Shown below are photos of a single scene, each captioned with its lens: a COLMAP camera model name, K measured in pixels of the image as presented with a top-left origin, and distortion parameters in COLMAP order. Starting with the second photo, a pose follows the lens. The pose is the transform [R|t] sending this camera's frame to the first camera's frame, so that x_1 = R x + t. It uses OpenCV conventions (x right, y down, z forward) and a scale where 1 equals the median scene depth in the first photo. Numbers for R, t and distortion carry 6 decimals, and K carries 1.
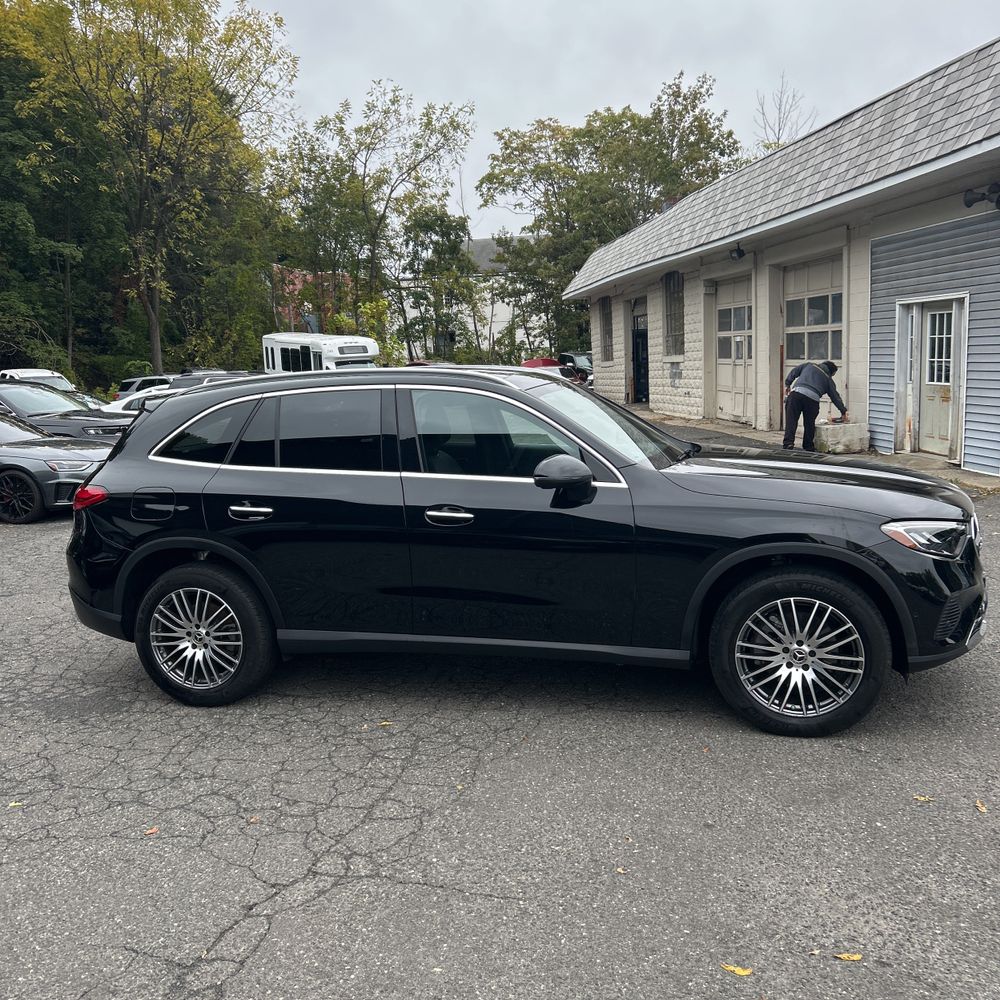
lens RADIAL K [[1013.5, 0, 493.7], [0, 1013.5, 496.4], [0, 0, 1]] dist [0.008255, 0.000000]
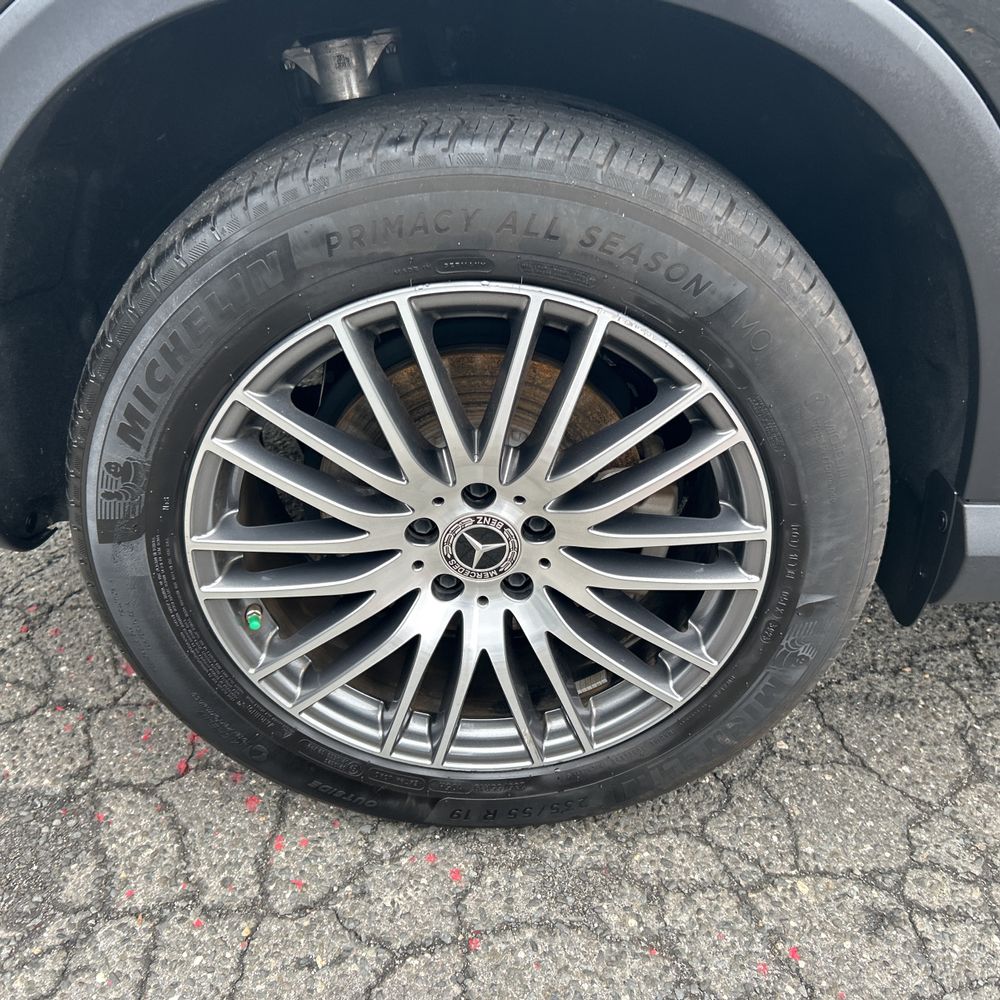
lens RADIAL K [[1013.5, 0, 518.3], [0, 1013.5, 516.8], [0, 0, 1]] dist [0.008255, 0.000000]
pose [[0.959235, -0.205846, 0.193638, 0.074684], [0.109832, 0.902850, 0.415690, 0.017284], [-0.260394, -0.377477, 0.888654, 0.225314]]
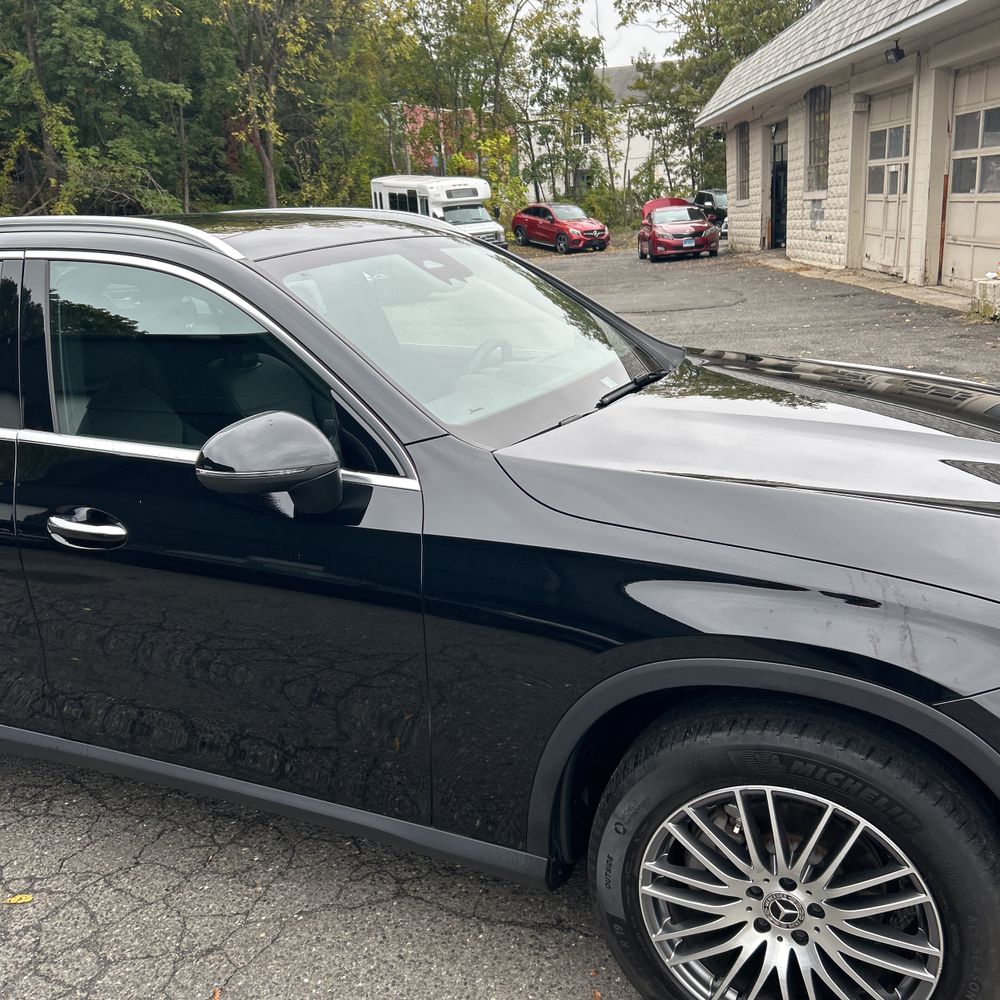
lens RADIAL K [[1013.5, 0, 492.1], [0, 1013.5, 492.1], [0, 0, 1]] dist [0.008255, 0.000000]
pose [[0.988917, 0.021912, -0.146844, 0.066651], [-0.000619, 0.989650, 0.143503, -0.021023], [0.148468, -0.141822, 0.978695, 0.165694]]
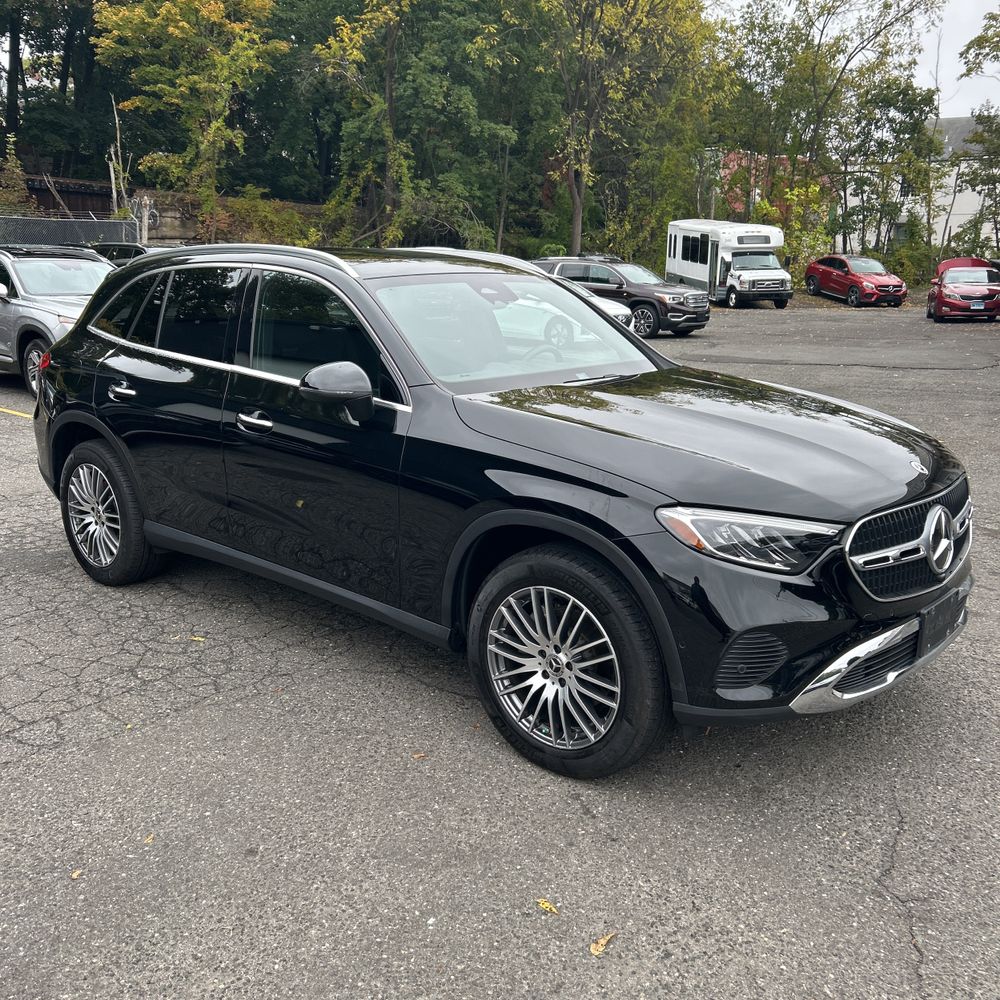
lens RADIAL K [[1013.5, 0, 473.0], [0, 1013.5, 493.7], [0, 0, 1]] dist [0.008255, 0.000000]
pose [[0.891437, 0.145951, -0.428998, 0.152323], [-0.100949, 0.986883, 0.125985, -0.014790], [0.441758, -0.069001, 0.894477, 0.089912]]
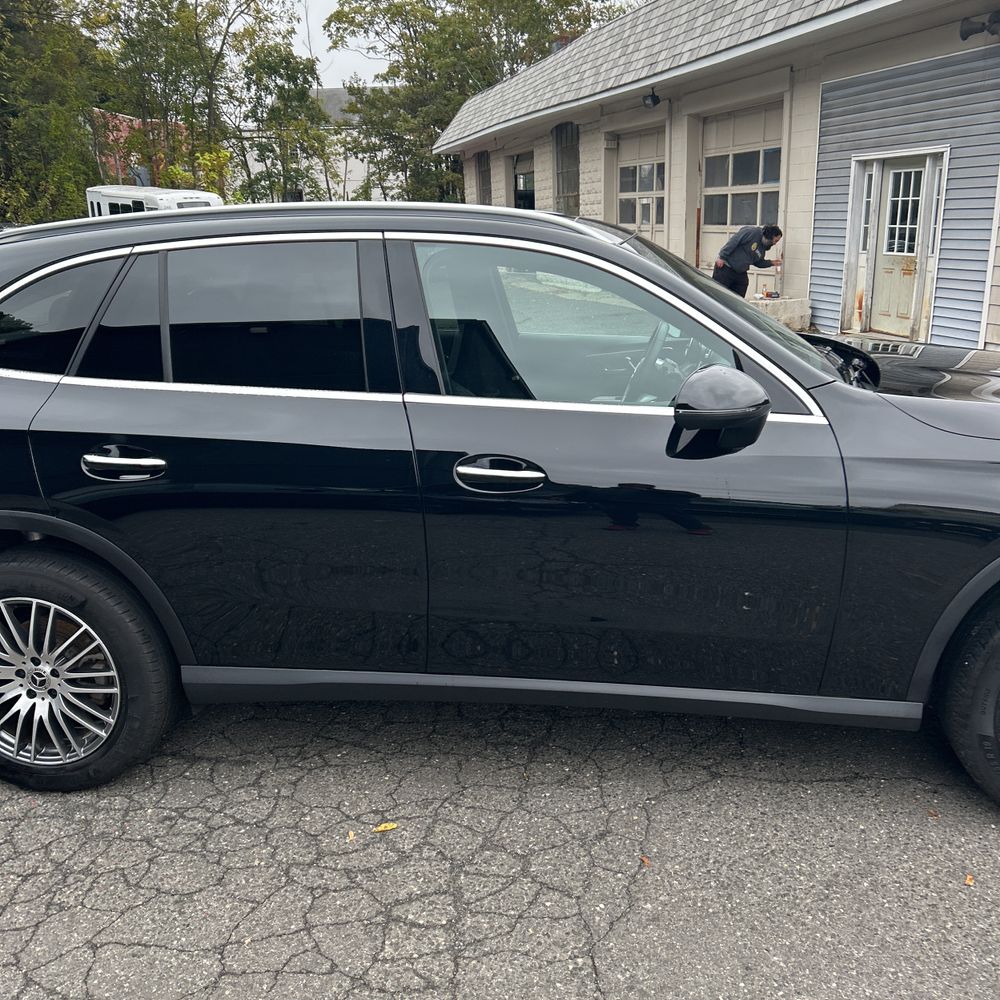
lens RADIAL K [[1013.5, 0, 495.6], [0, 1013.5, 502.3], [0, 0, 1]] dist [0.008255, 0.000000]
pose [[0.988588, -0.021258, 0.149136, -0.039207], [0.001424, 0.991268, 0.131858, -0.011895], [-0.150637, -0.130141, 0.979986, 0.135887]]
